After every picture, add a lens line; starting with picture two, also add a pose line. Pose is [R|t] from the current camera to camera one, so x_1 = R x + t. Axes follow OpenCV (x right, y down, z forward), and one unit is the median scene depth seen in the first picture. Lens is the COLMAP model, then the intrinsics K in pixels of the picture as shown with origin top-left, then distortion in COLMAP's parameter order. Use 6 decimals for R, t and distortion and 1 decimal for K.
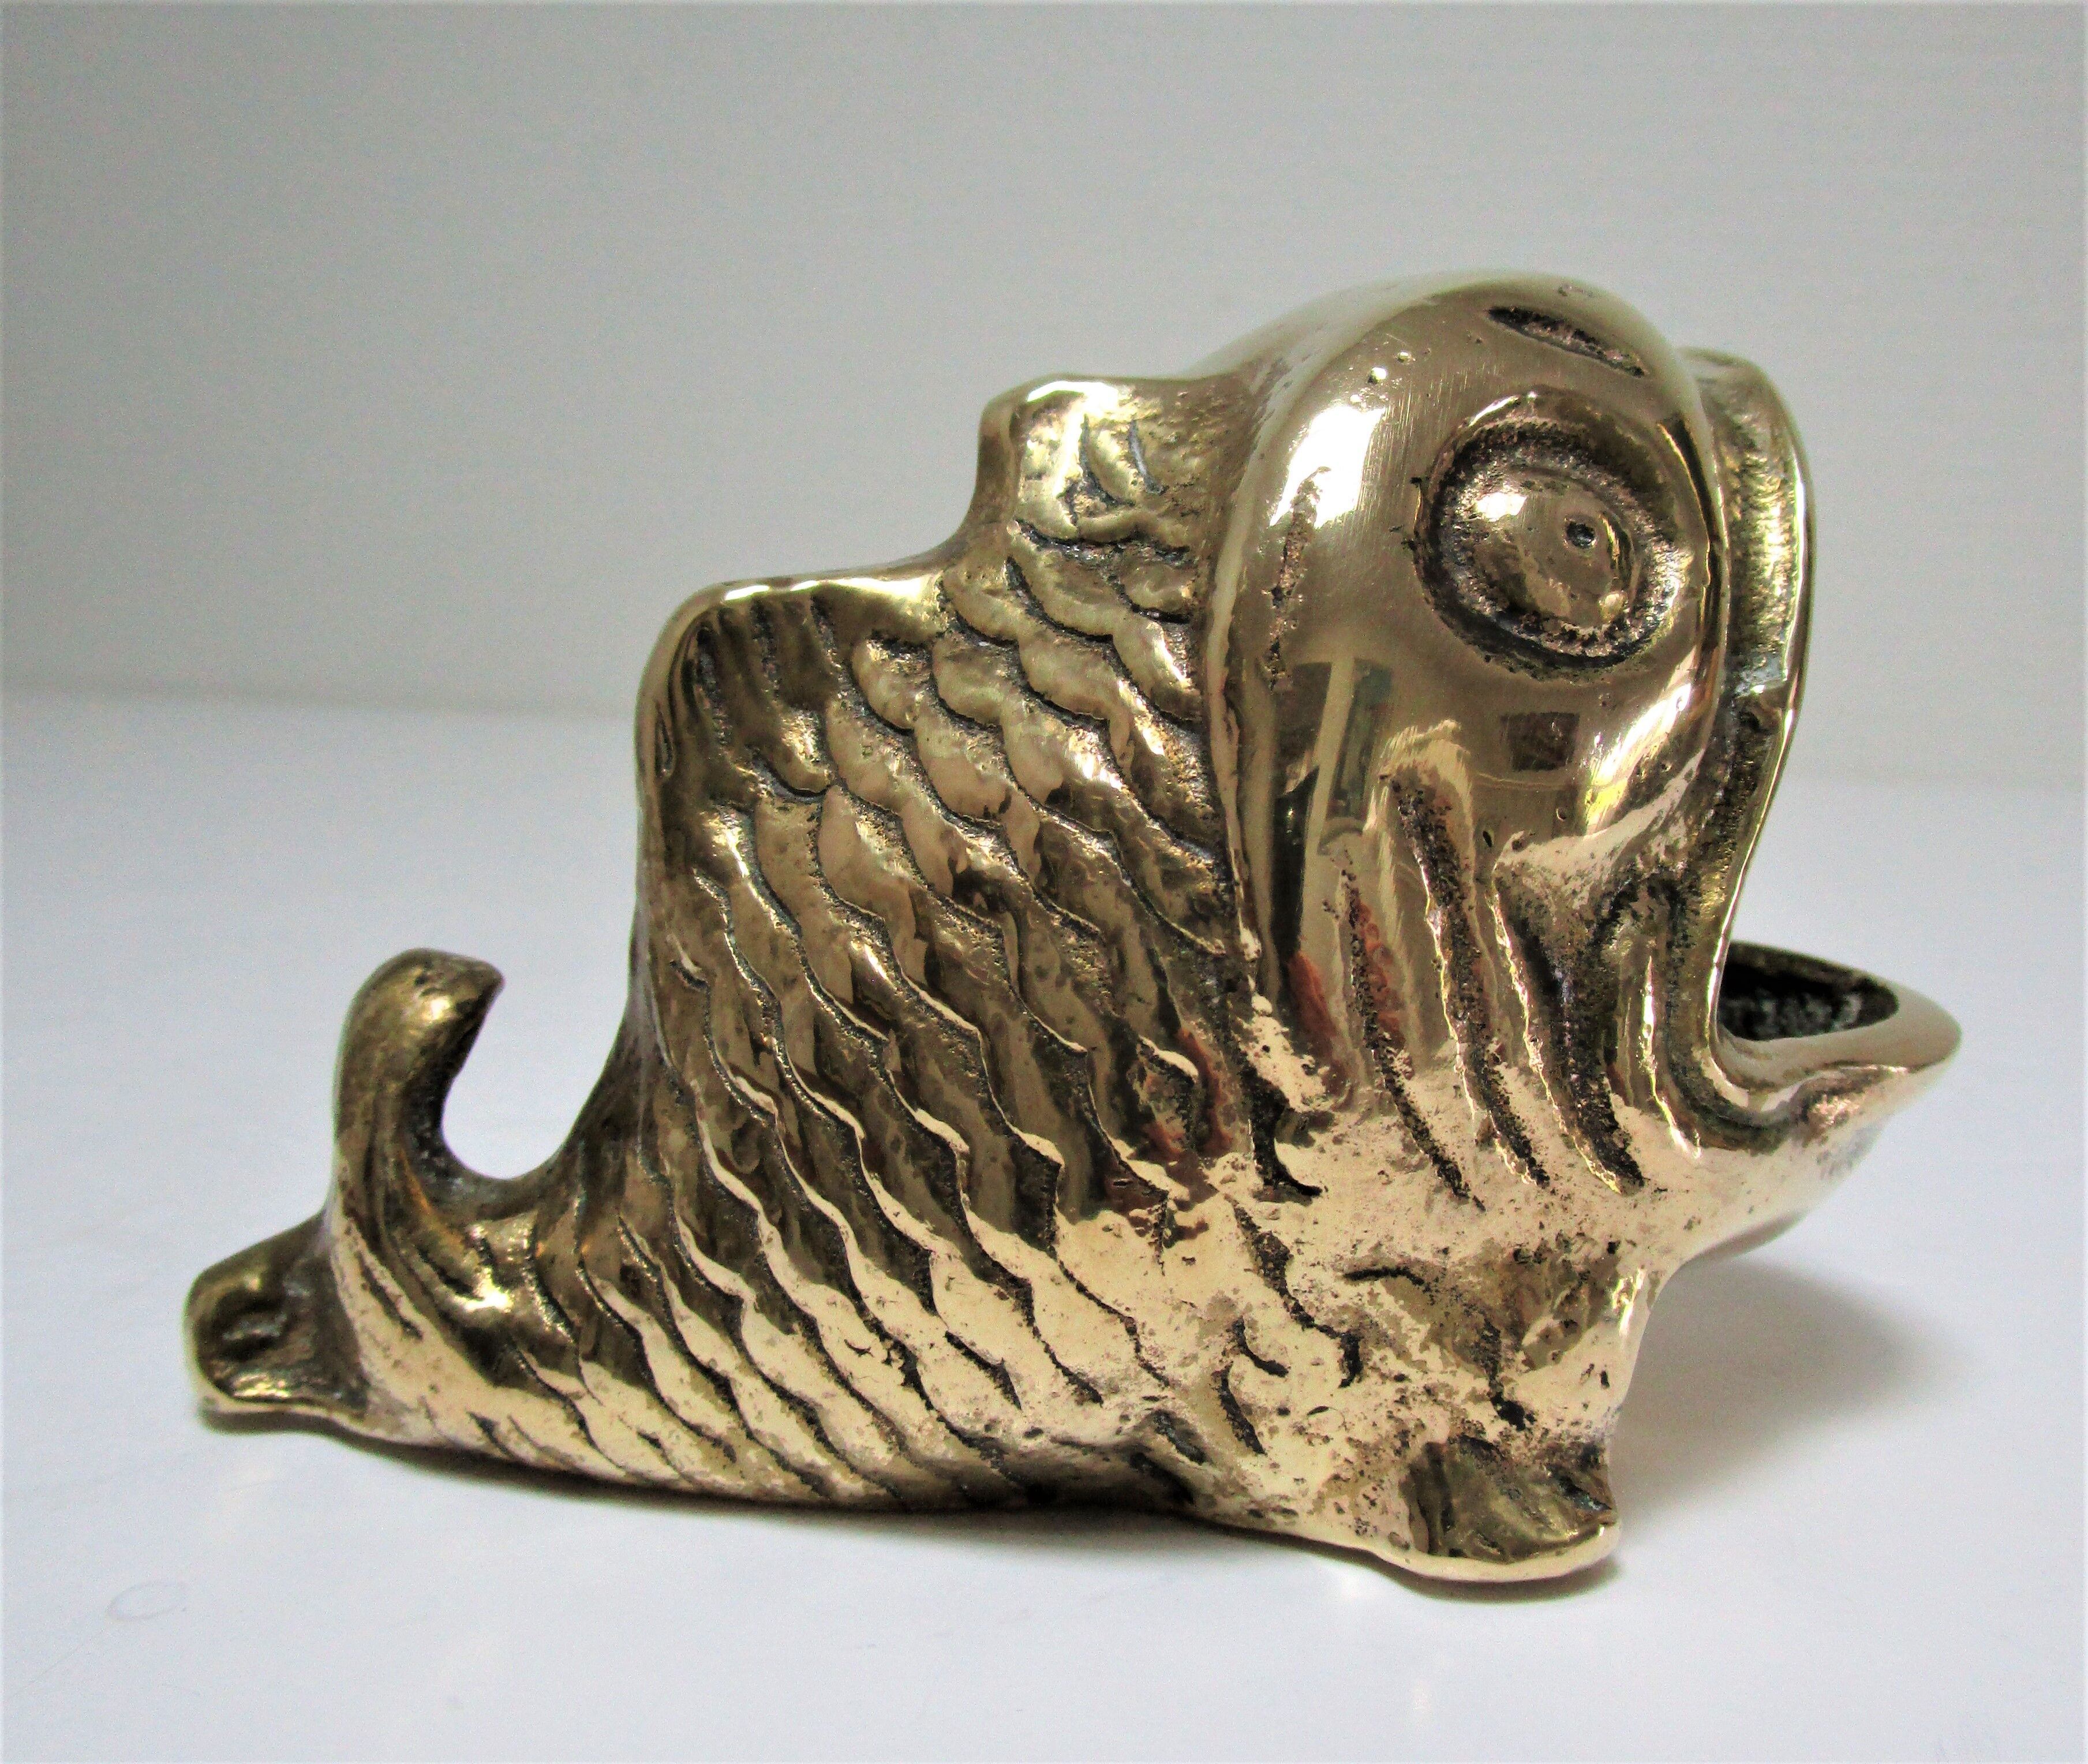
lens RADIAL K [[2025.2, 0, 1123.6], [0, 2025.2, 785.2], [0, 0, 1]] dist [-0.019222, 0.000000]
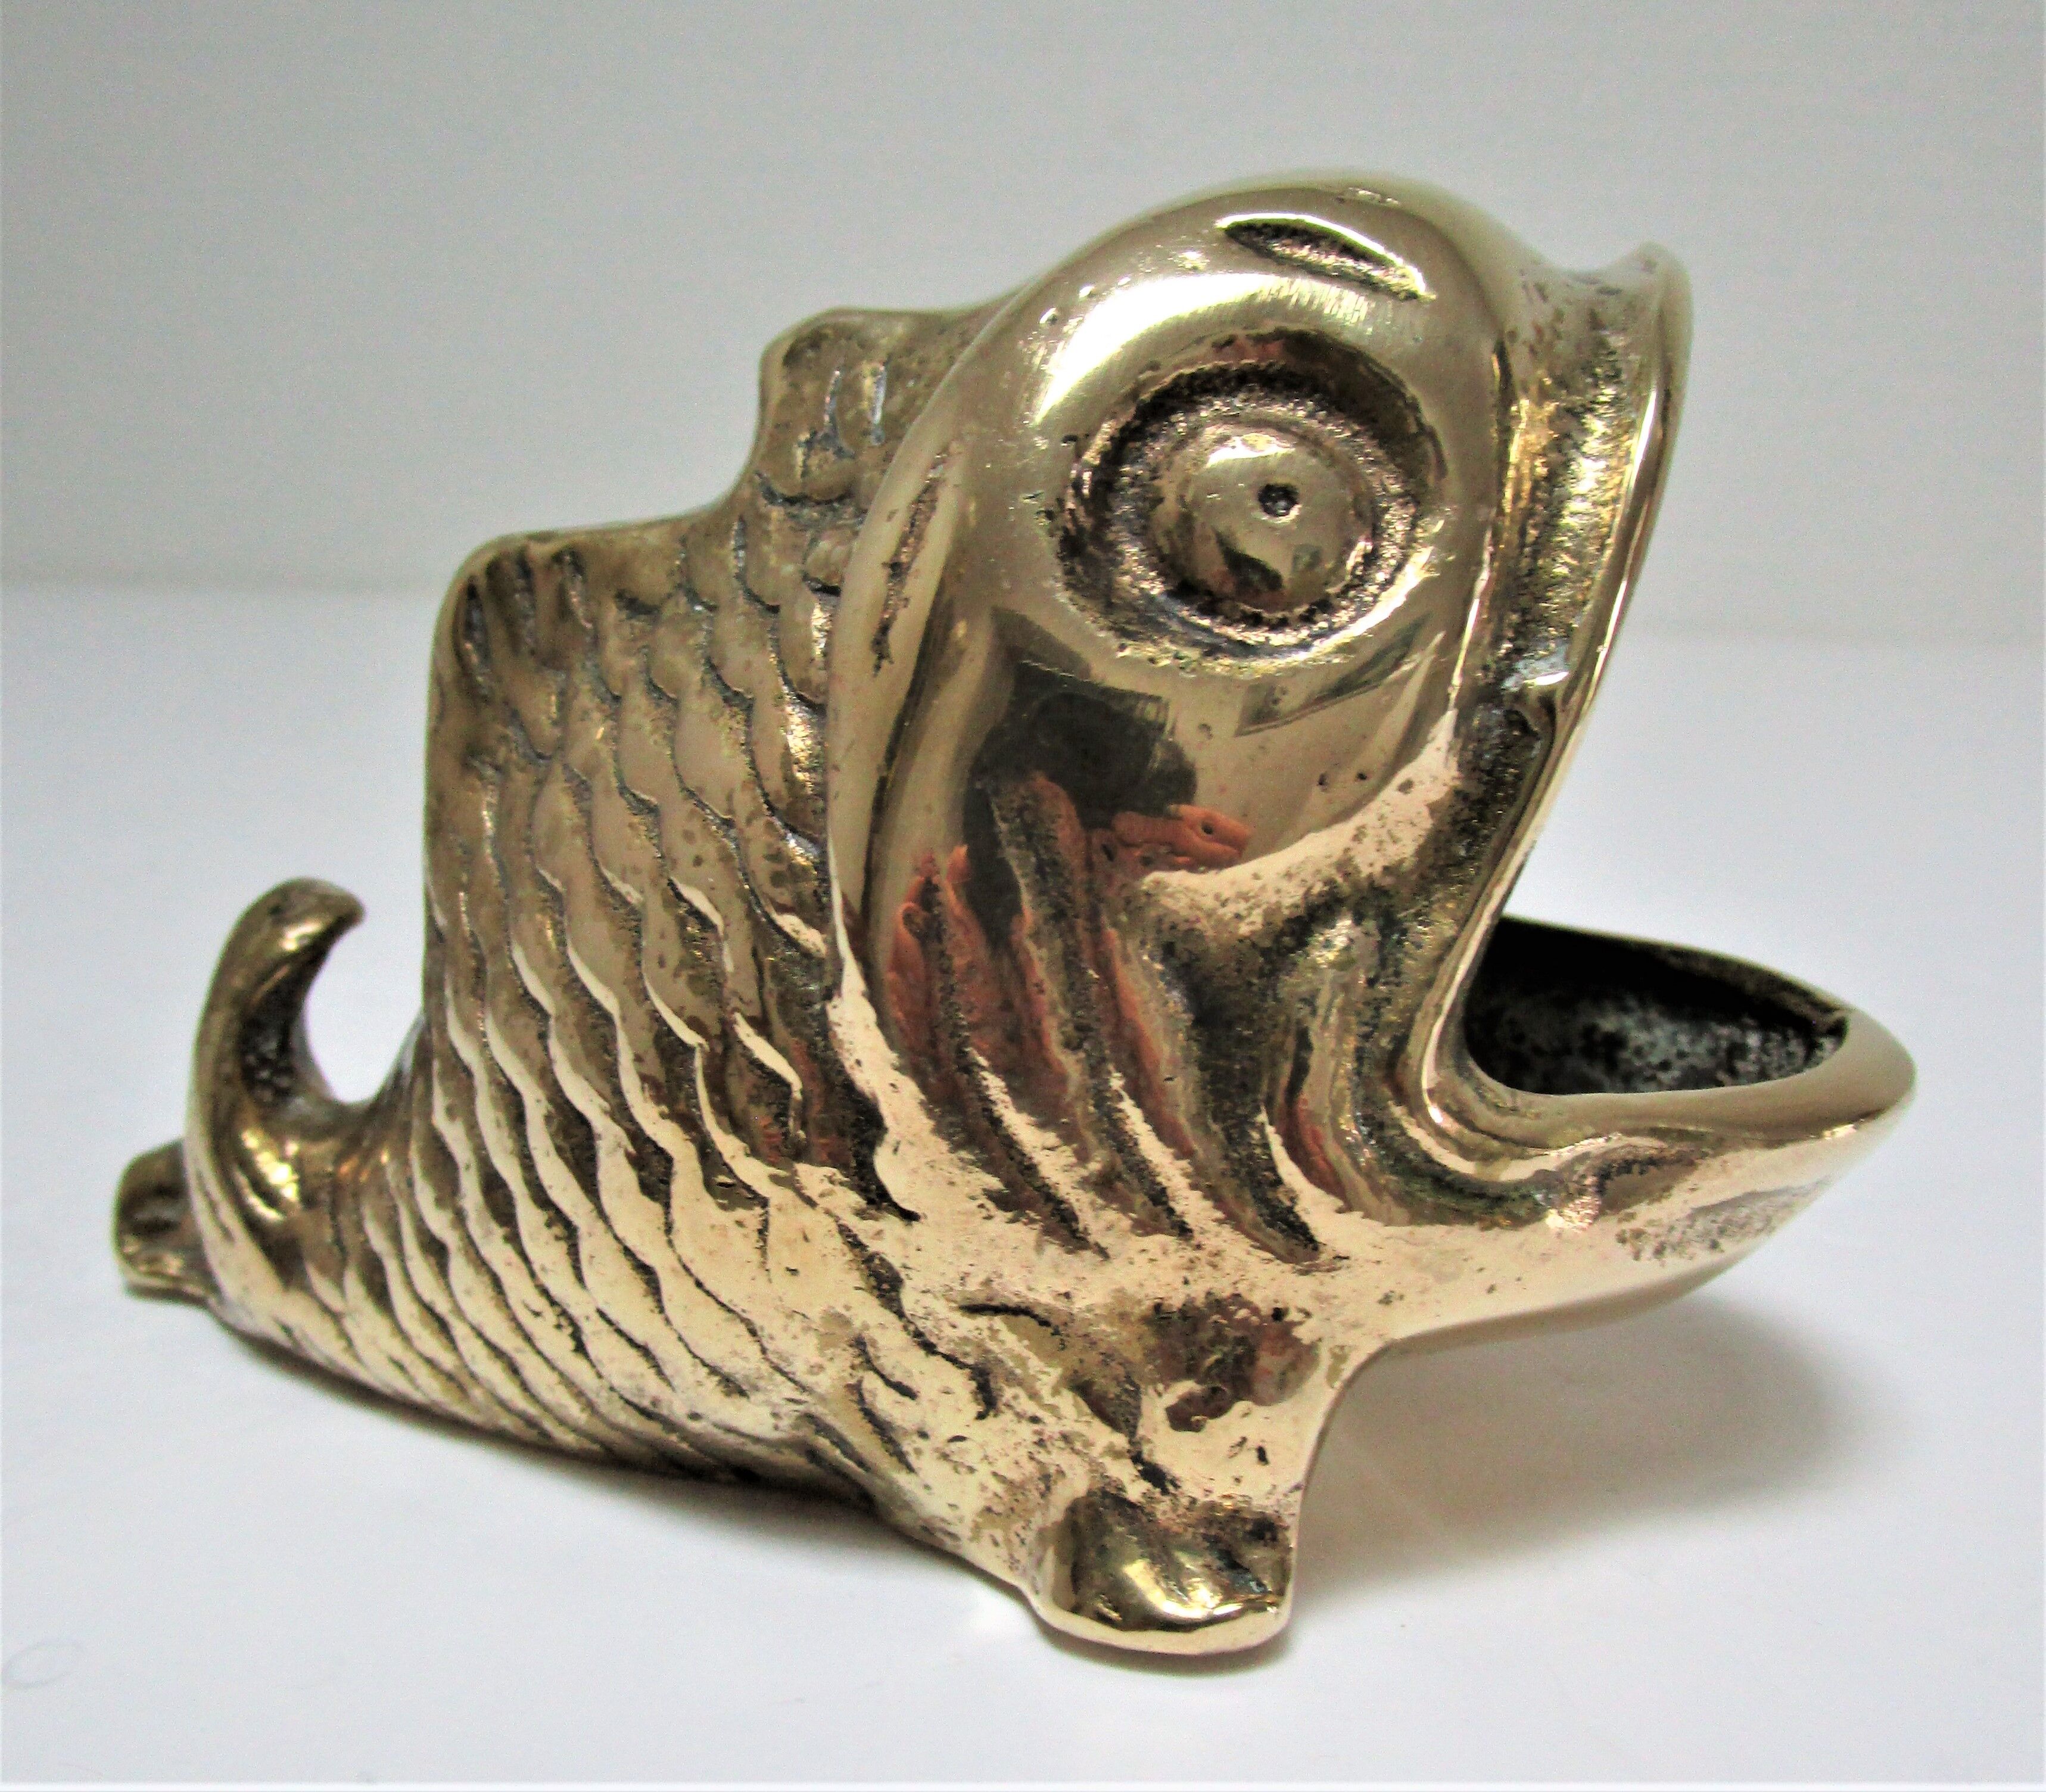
lens RADIAL K [[2099.2, 0, 1024.7], [0, 2099.2, 896.9], [0, 0, 1]] dist [-0.026790, 0.000000]
pose [[0.939900, 0.068673, -0.334472, 0.433185], [-0.029448, 0.992219, 0.120968, -0.061463], [0.340177, -0.103849, 0.934610, 0.120040]]
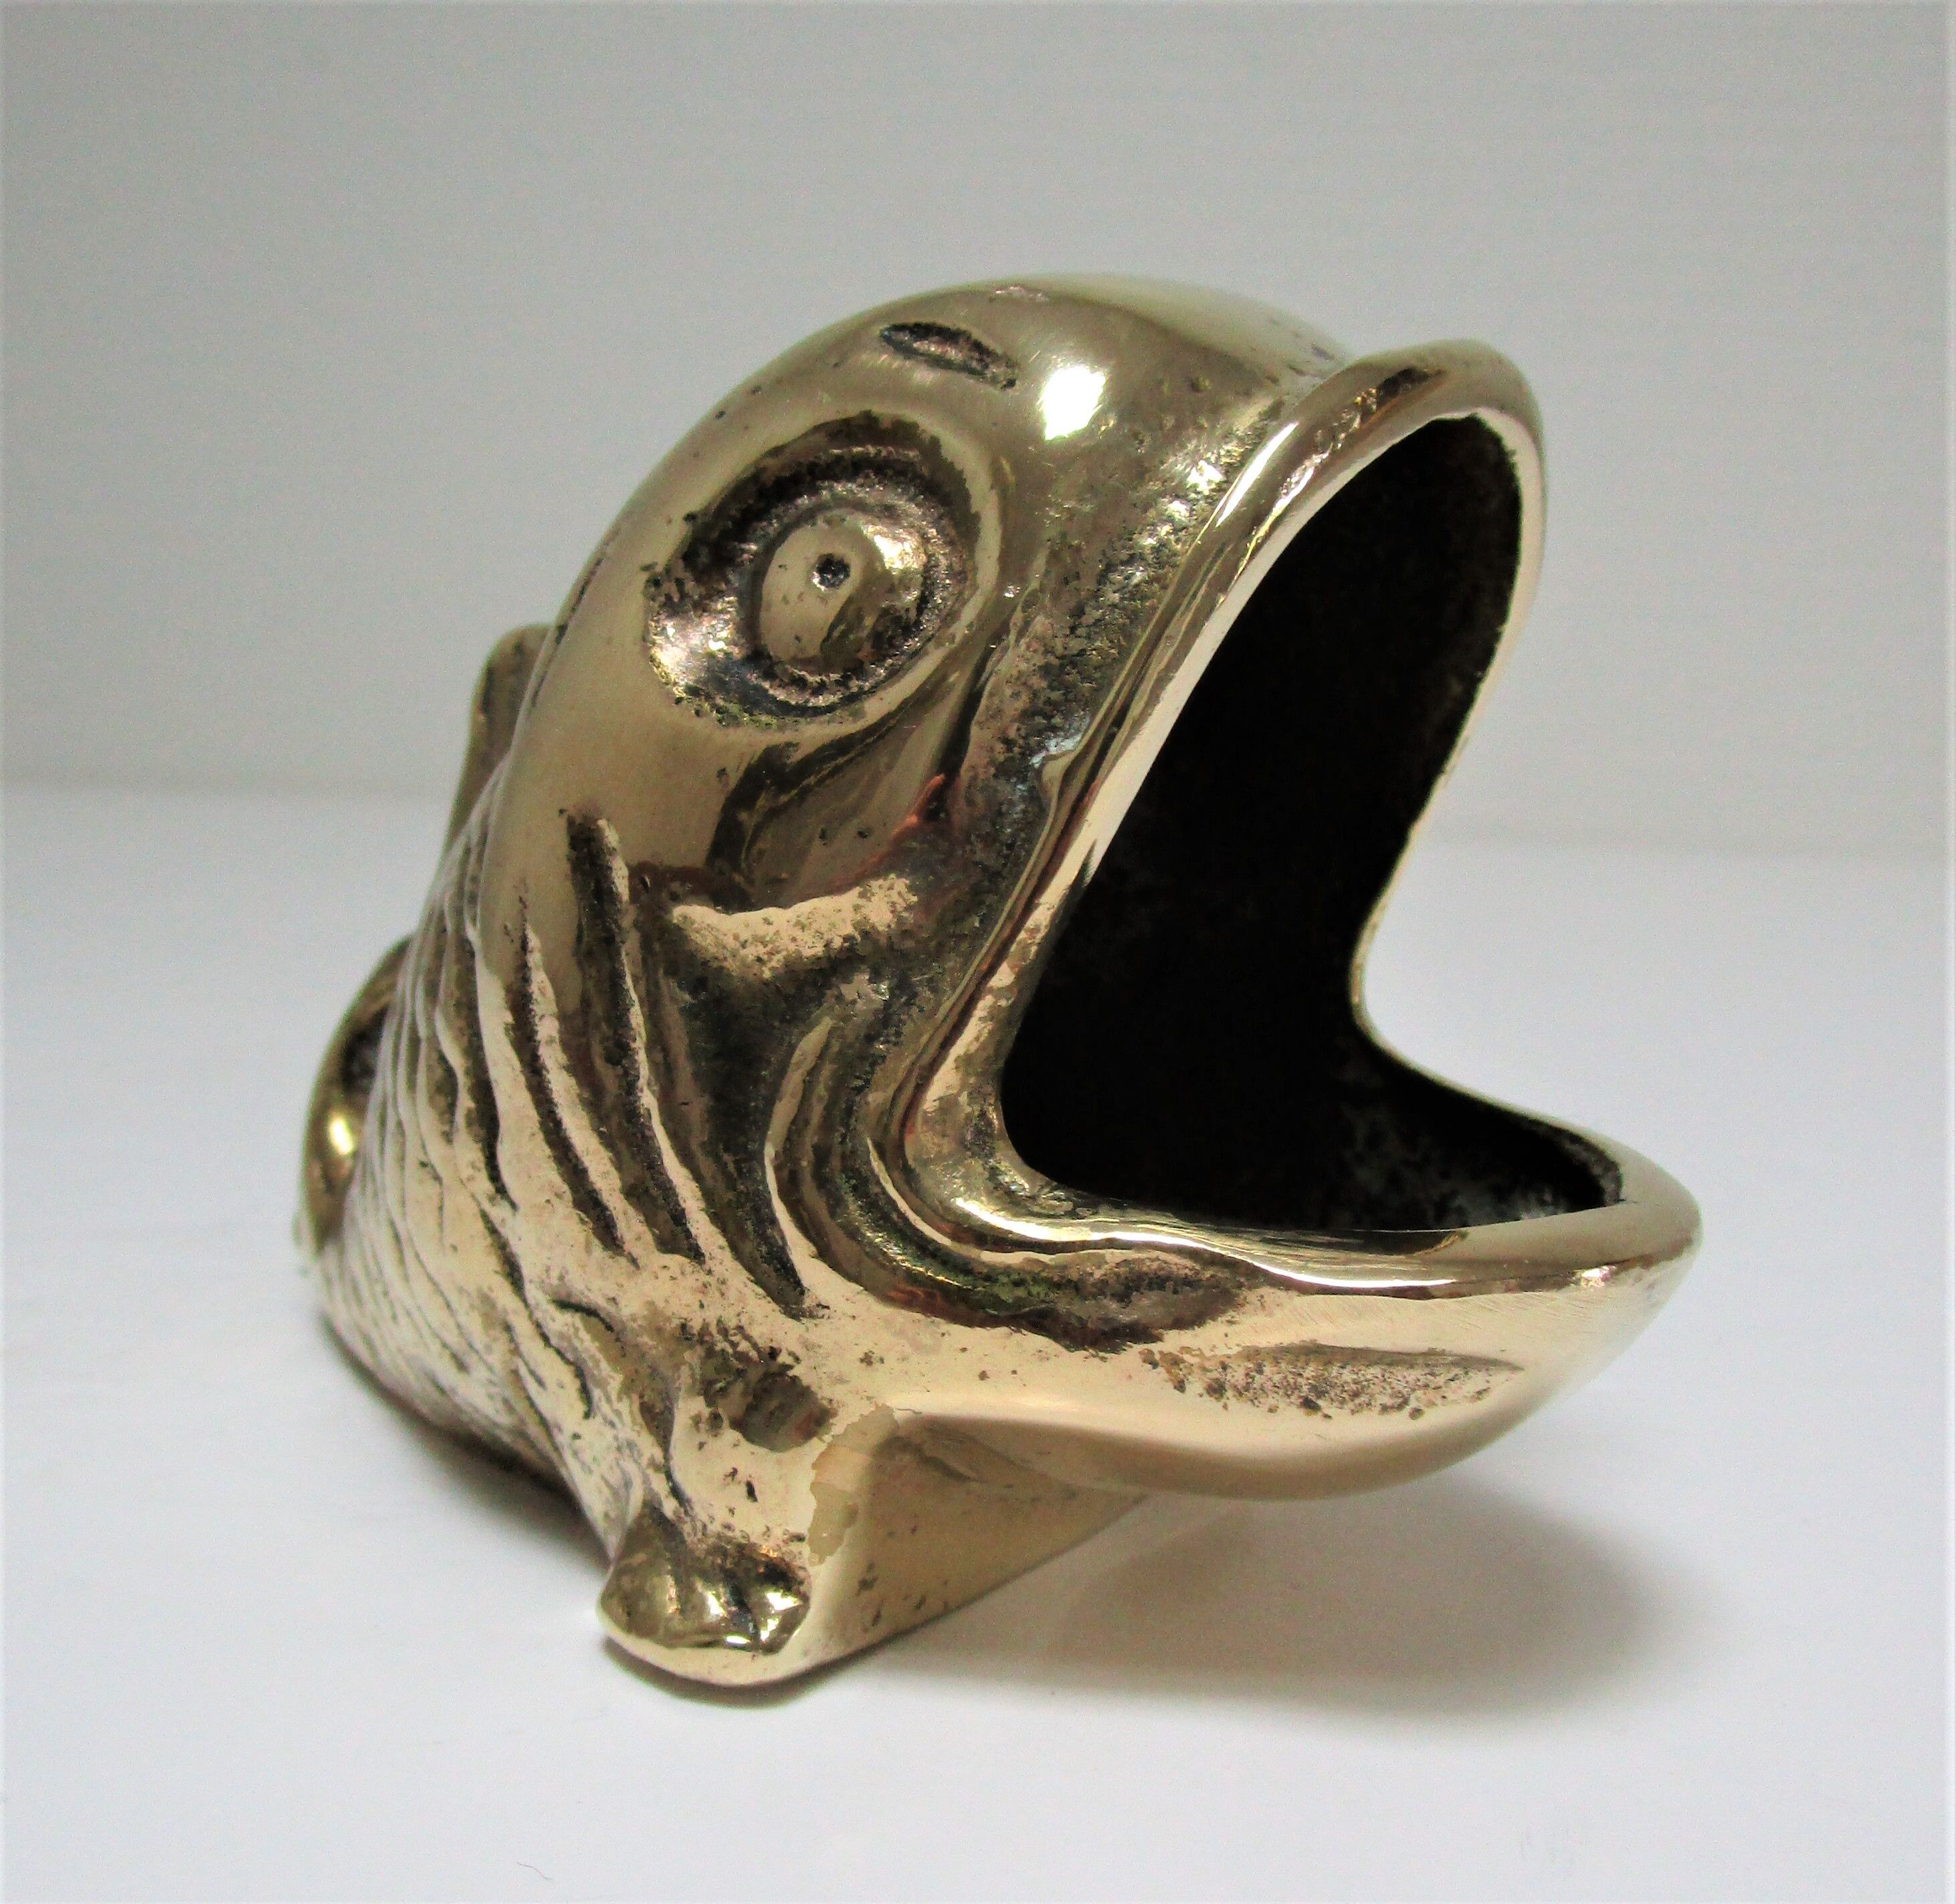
lens RADIAL K [[2420.0, 0, 974.9], [0, 2420.0, 965.1], [0, 0, 1]] dist [-0.044780, 0.000000]
pose [[0.633177, 0.116810, -0.765142, 1.117464], [-0.108142, 0.992201, 0.061983, -0.023345], [0.766415, 0.043498, 0.640871, 0.361611]]
